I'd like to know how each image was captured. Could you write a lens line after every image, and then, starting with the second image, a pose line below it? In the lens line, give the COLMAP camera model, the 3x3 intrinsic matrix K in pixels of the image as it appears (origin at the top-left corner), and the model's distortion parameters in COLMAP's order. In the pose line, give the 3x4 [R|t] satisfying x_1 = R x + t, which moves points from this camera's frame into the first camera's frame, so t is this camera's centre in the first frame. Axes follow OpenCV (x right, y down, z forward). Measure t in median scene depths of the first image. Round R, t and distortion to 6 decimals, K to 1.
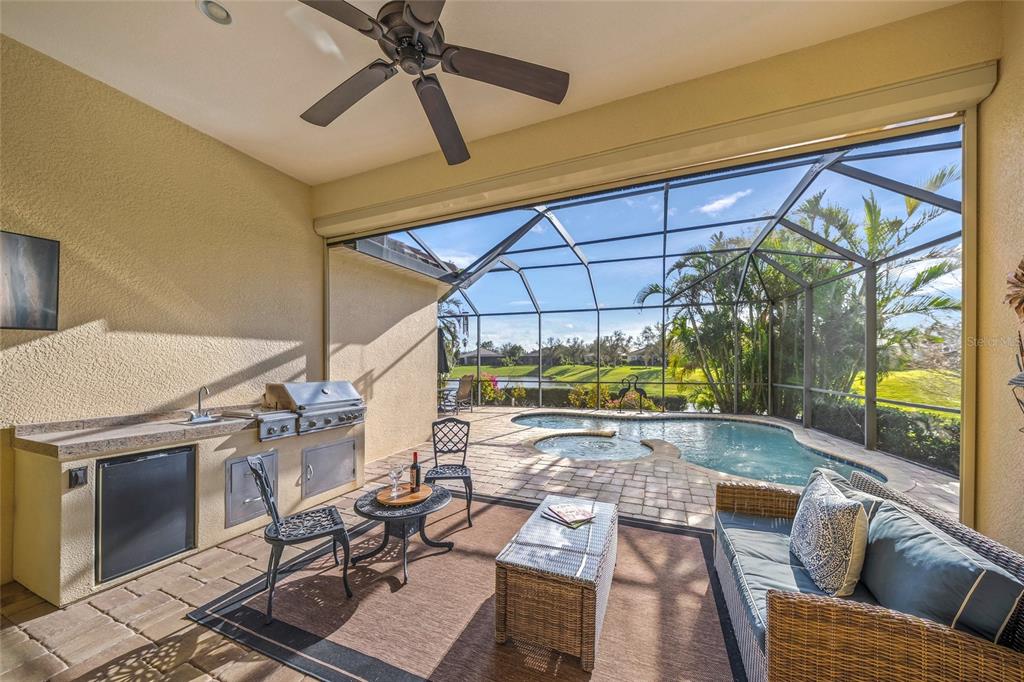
lens RADIAL K [[359.6, 0, 506.2], [0, 359.6, 362.7], [0, 0, 1]] dist [-0.001122, 0.000106]
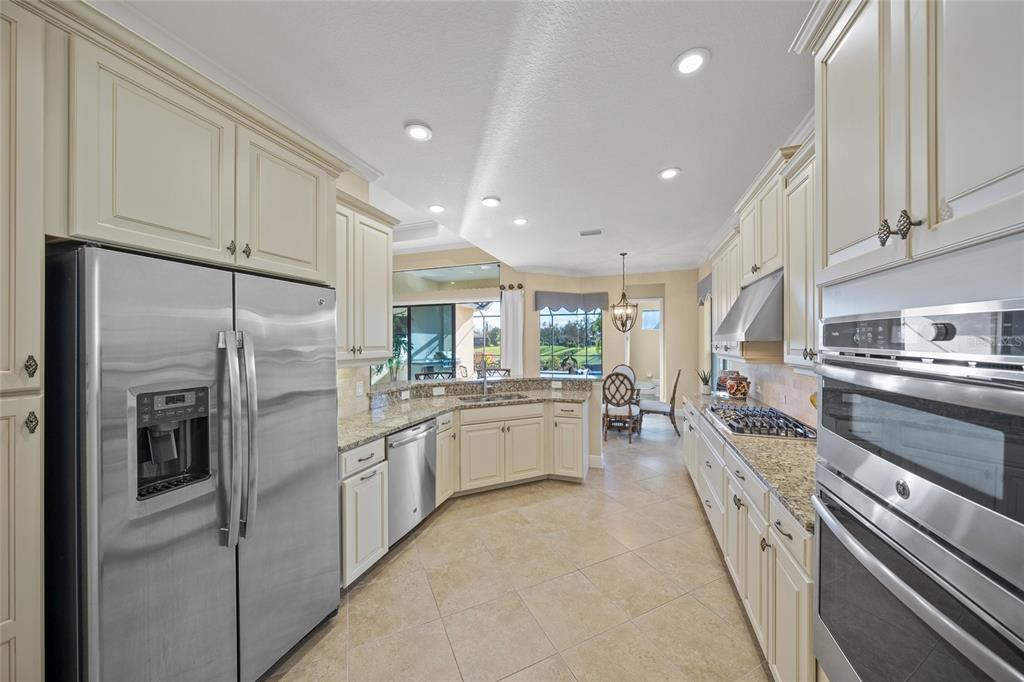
lens RADIAL K [[359.6, 0, 511.7], [0, 359.6, 343.1], [0, 0, 1]] dist [-0.001122, 0.000106]
pose [[0.997177, 0.009124, 0.074536, -0.187590], [-0.009139, 0.999958, -0.000152, 0.003232], [-0.074534, -0.000529, 0.997218, -1.683171]]
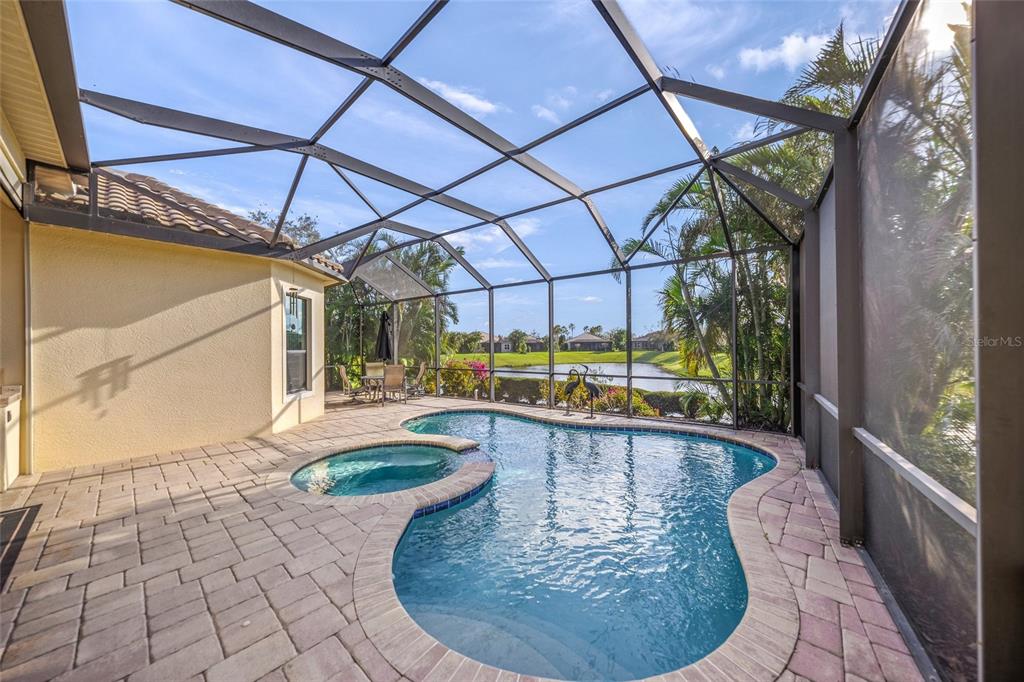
lens RADIAL K [[359.6, 0, 505.0], [0, 359.6, 350.8], [0, 0, 1]] dist [-0.001122, 0.000106]
pose [[0.945127, 0.001717, -0.326698, 0.921488], [0.000494, 0.999978, 0.006683, 0.000495], [0.326703, -0.006478, 0.945105, 0.529160]]
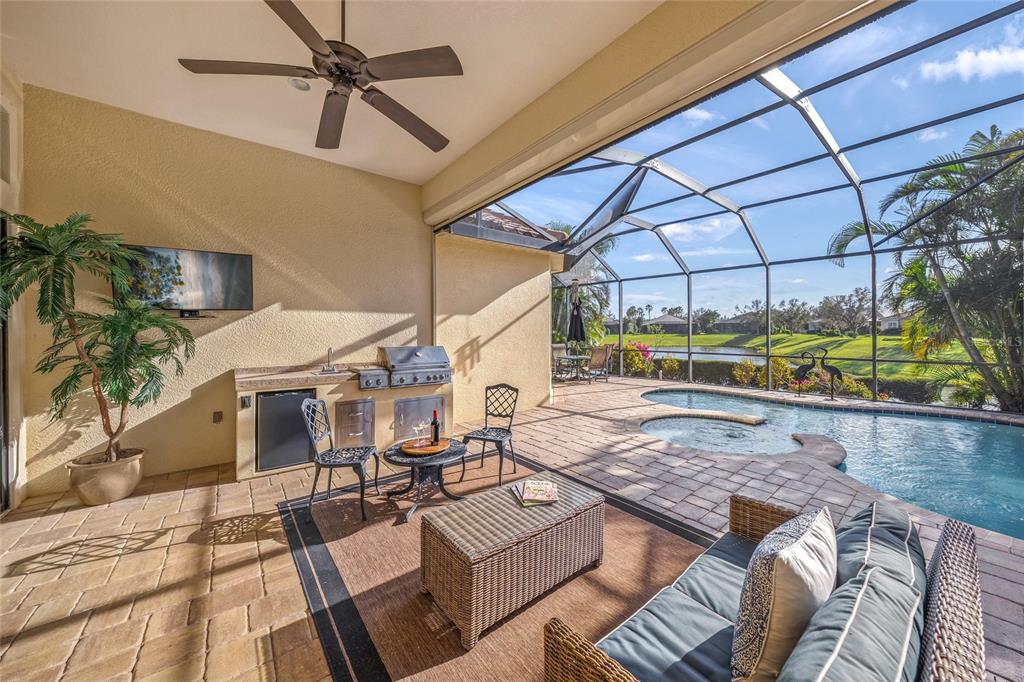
lens RADIAL K [[359.6, 0, 509.3], [0, 359.6, 329.5], [0, 0, 1]] dist [-0.001122, 0.000106]
pose [[0.880160, 0.000300, -0.474677, 0.282523], [-0.001761, 0.999995, -0.002633, -0.001045], [0.474674, 0.003153, 0.880156, 0.069377]]
